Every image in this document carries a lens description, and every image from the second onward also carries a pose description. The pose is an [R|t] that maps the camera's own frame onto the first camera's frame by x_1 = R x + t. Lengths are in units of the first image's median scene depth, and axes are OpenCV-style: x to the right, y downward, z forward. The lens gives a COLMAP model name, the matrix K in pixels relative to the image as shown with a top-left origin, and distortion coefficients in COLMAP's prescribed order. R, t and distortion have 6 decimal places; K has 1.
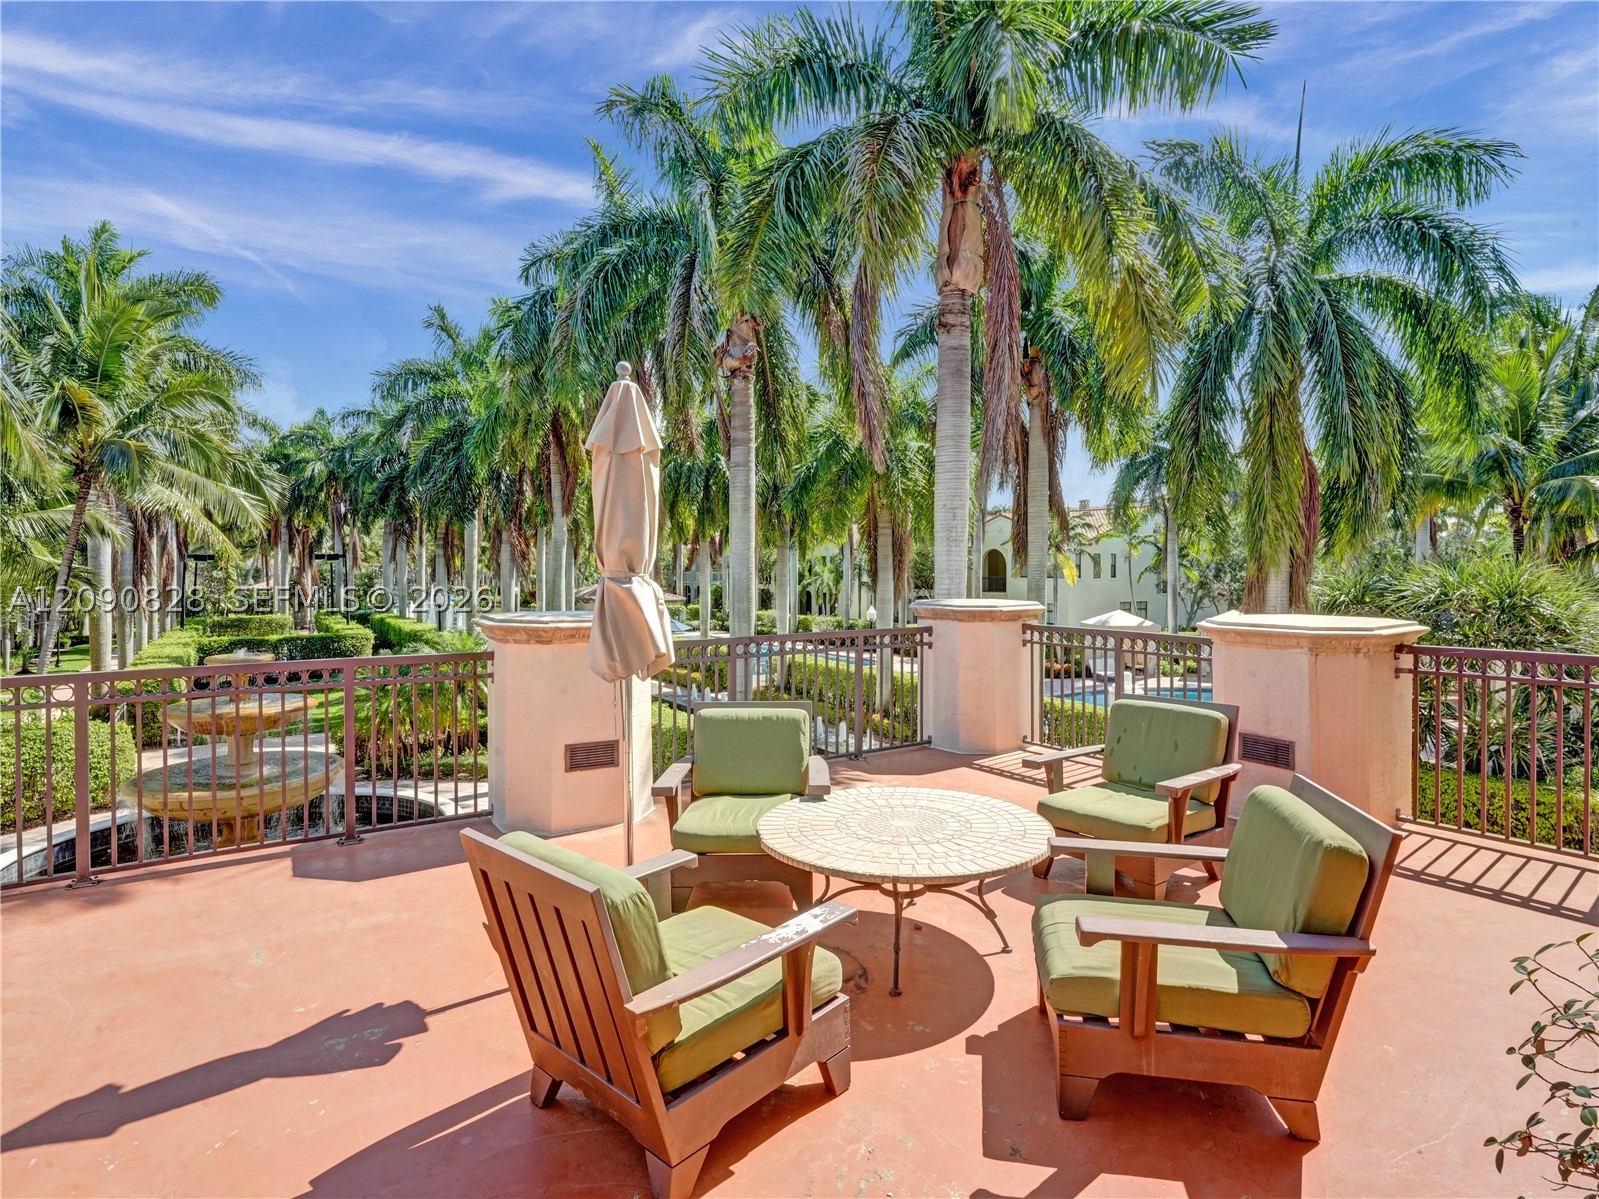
lens RADIAL K [[852.3, 0, 817.0], [0, 852.3, 567.3], [0, 0, 1]] dist [-0.012850, -0.001737]
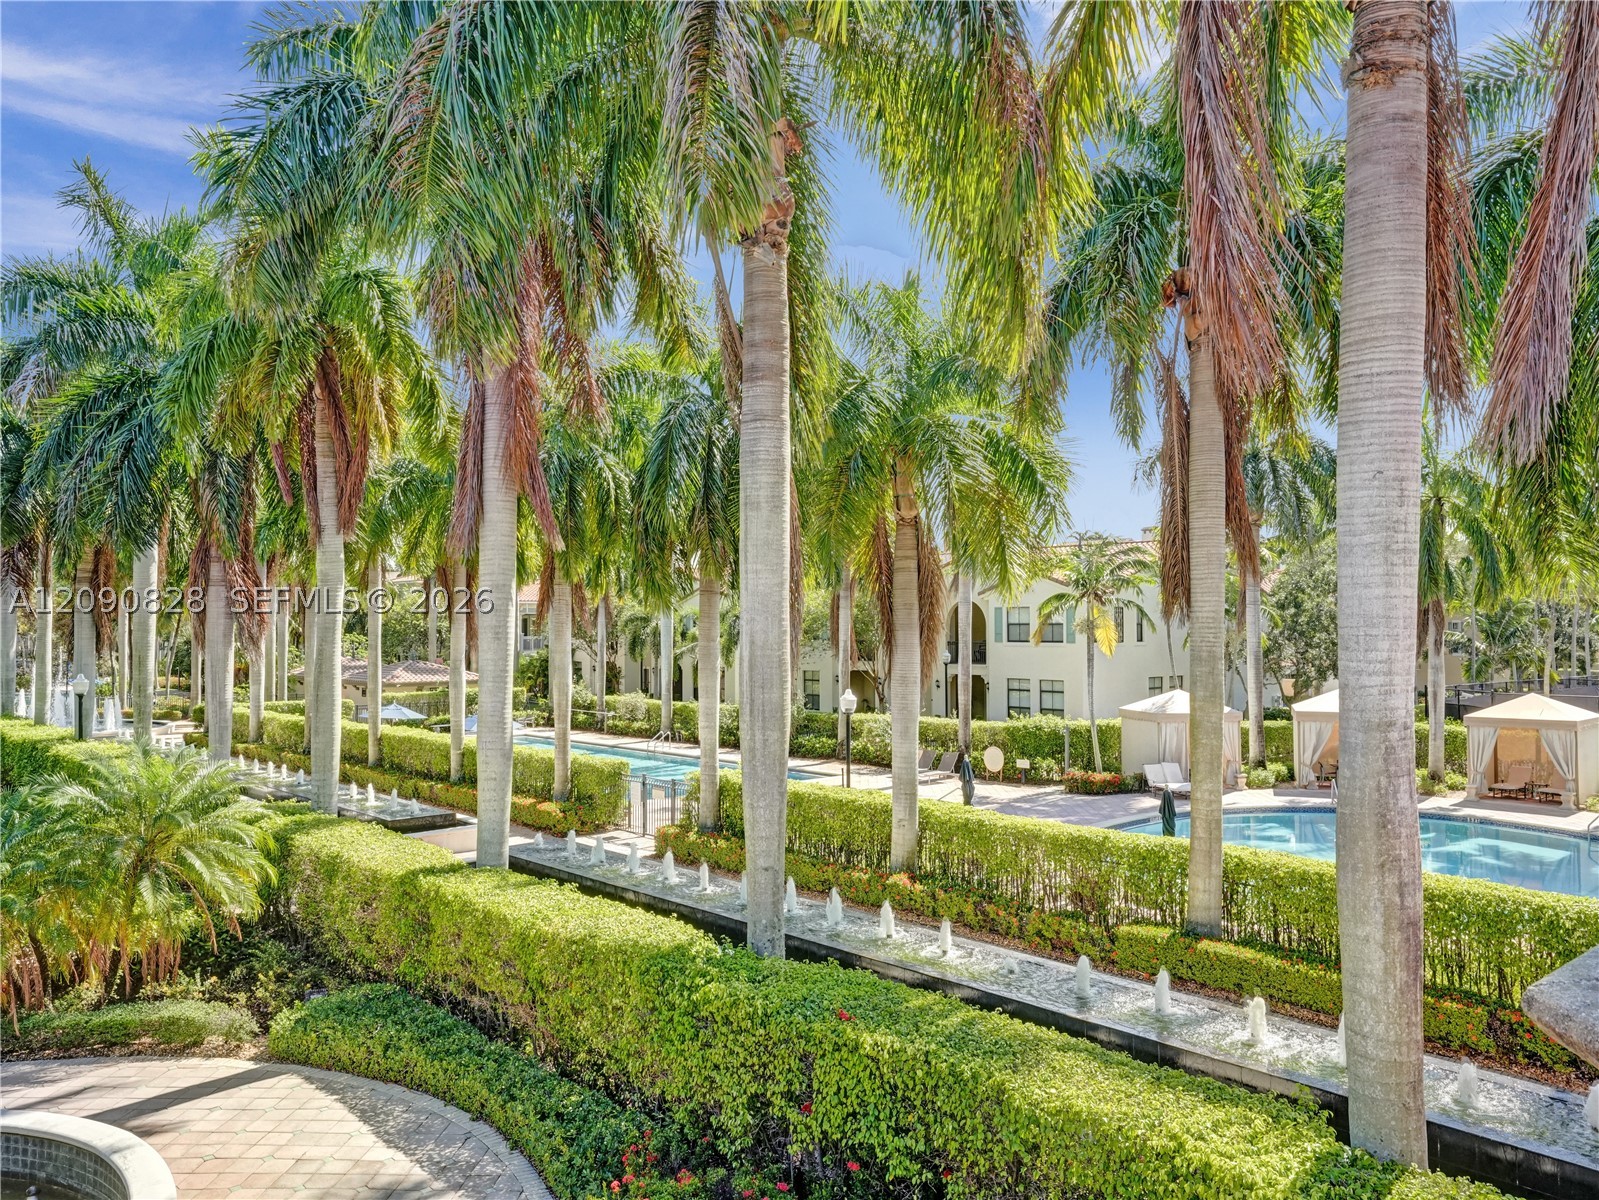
lens RADIAL K [[1170.8, 0, 808.2], [0, 1170.8, 594.7], [0, 0, 1]] dist [0.018723, 0.001246]
pose [[0.989549, 0.000562, 0.144198, -0.081221], [0.003804, 0.999543, -0.029999, 0.002799], [-0.144149, 0.030234, 0.989094, 0.154491]]
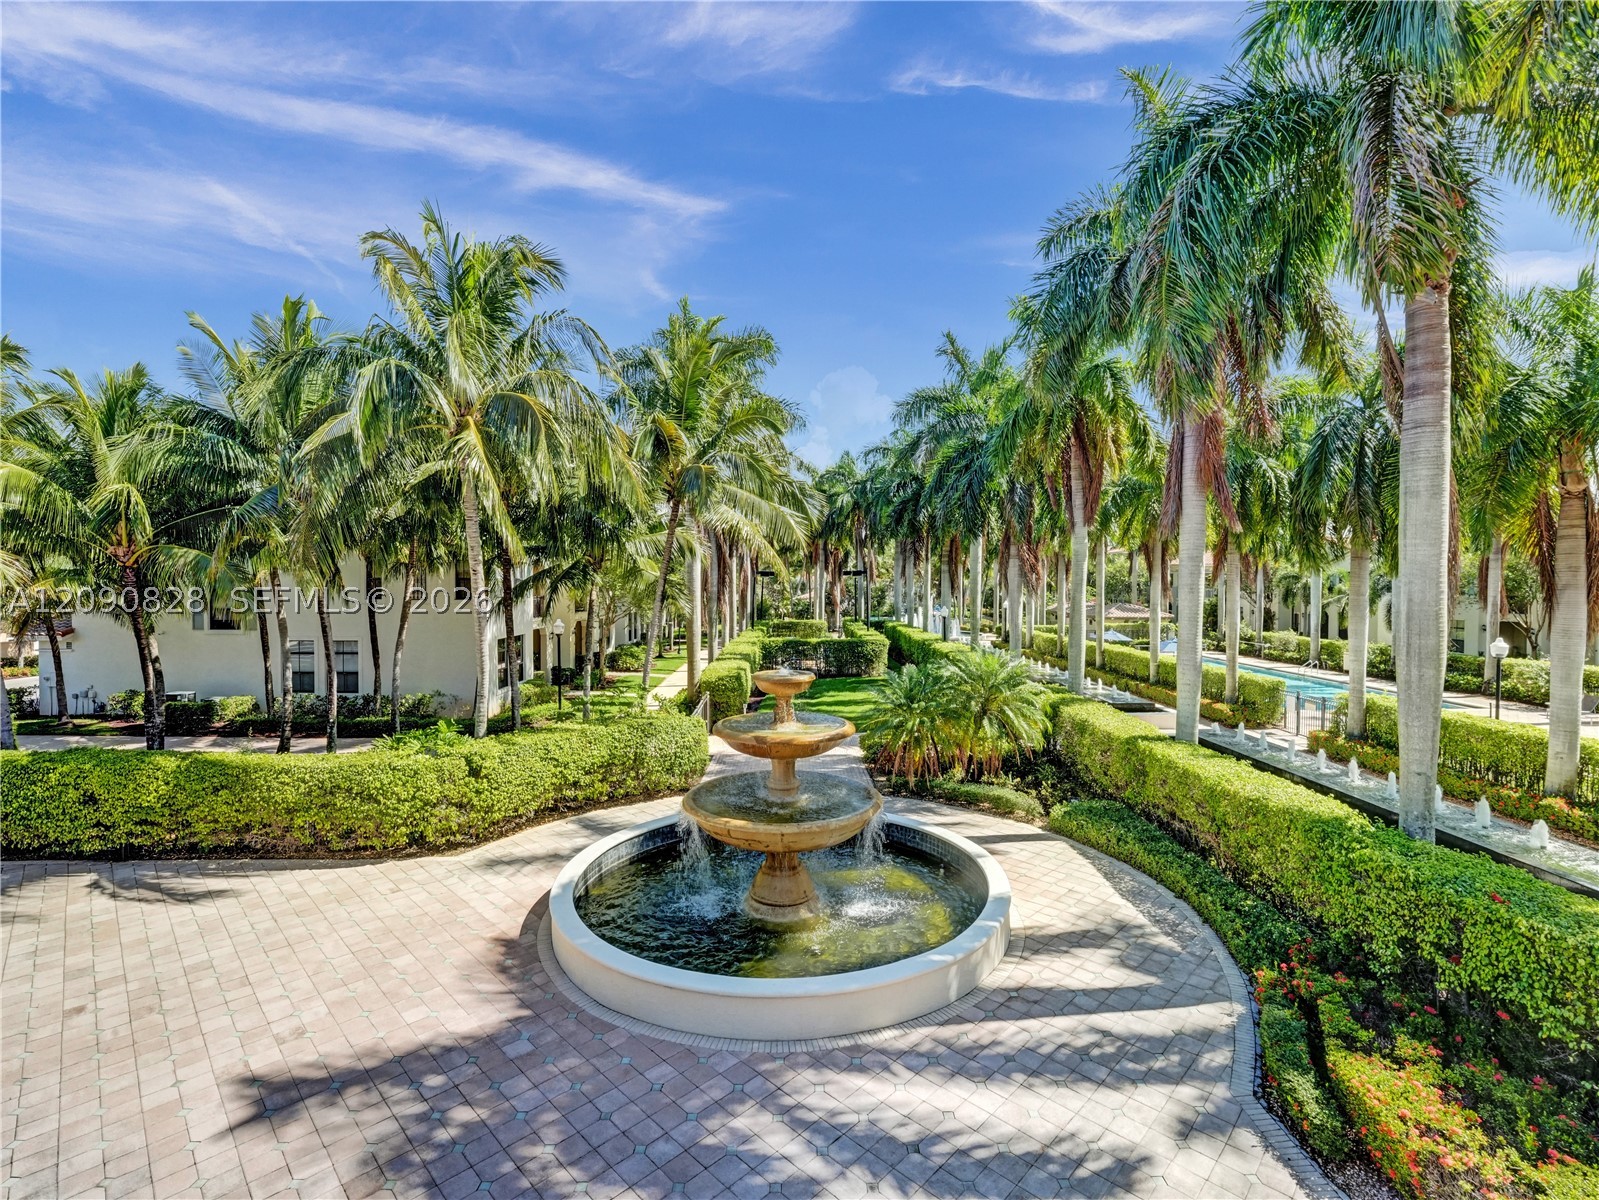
lens RADIAL K [[735.0, 0, 801.1], [0, 735.0, 595.1], [0, 0, 1]] dist [-0.027662, 0.004170]
pose [[0.832021, 0.014036, -0.554567, -0.088633], [-0.004938, 0.999828, 0.017898, 0.000717], [0.554722, -0.012153, 0.831947, 0.138819]]
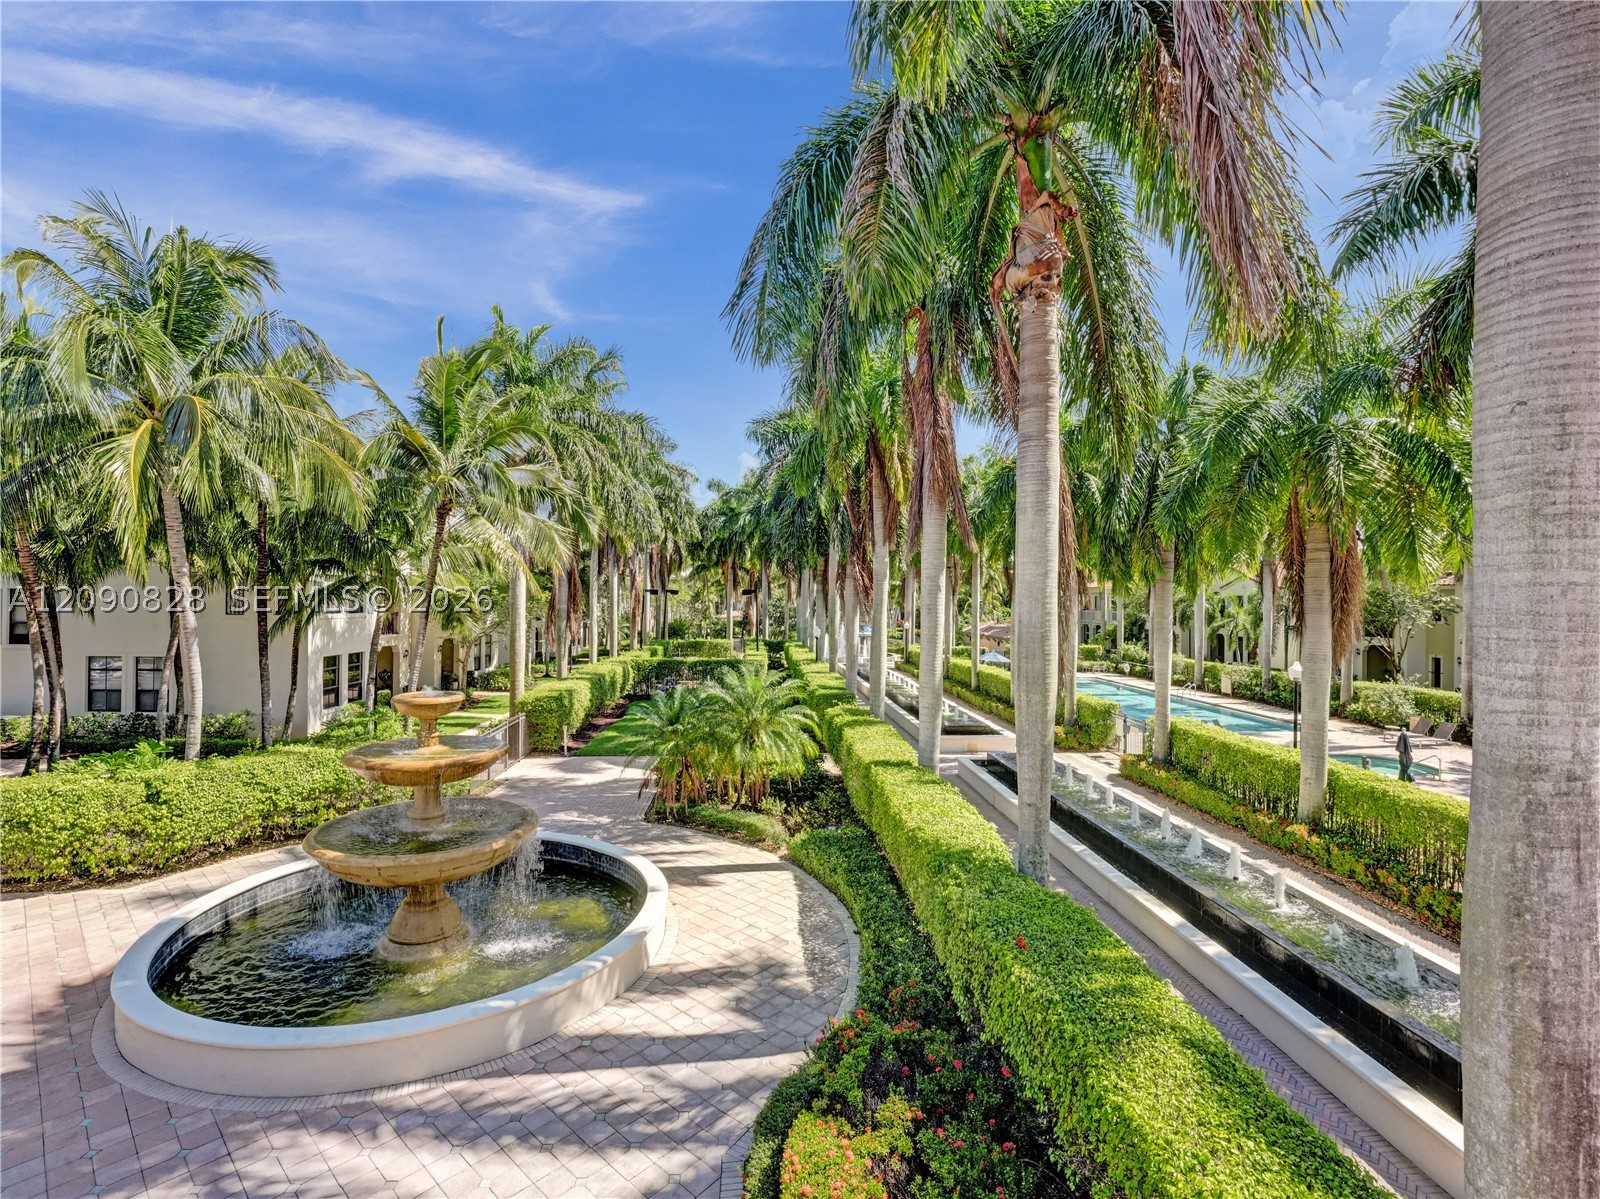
lens RADIAL K [[735.5, 0, 809.7], [0, 735.5, 595.7], [0, 0, 1]] dist [-0.027662, 0.004170]
pose [[0.859074, 0.007850, -0.511791, 0.021904], [-0.014584, 0.999852, -0.009145, 0.000691], [0.511644, 0.015320, 0.859061, 0.227633]]
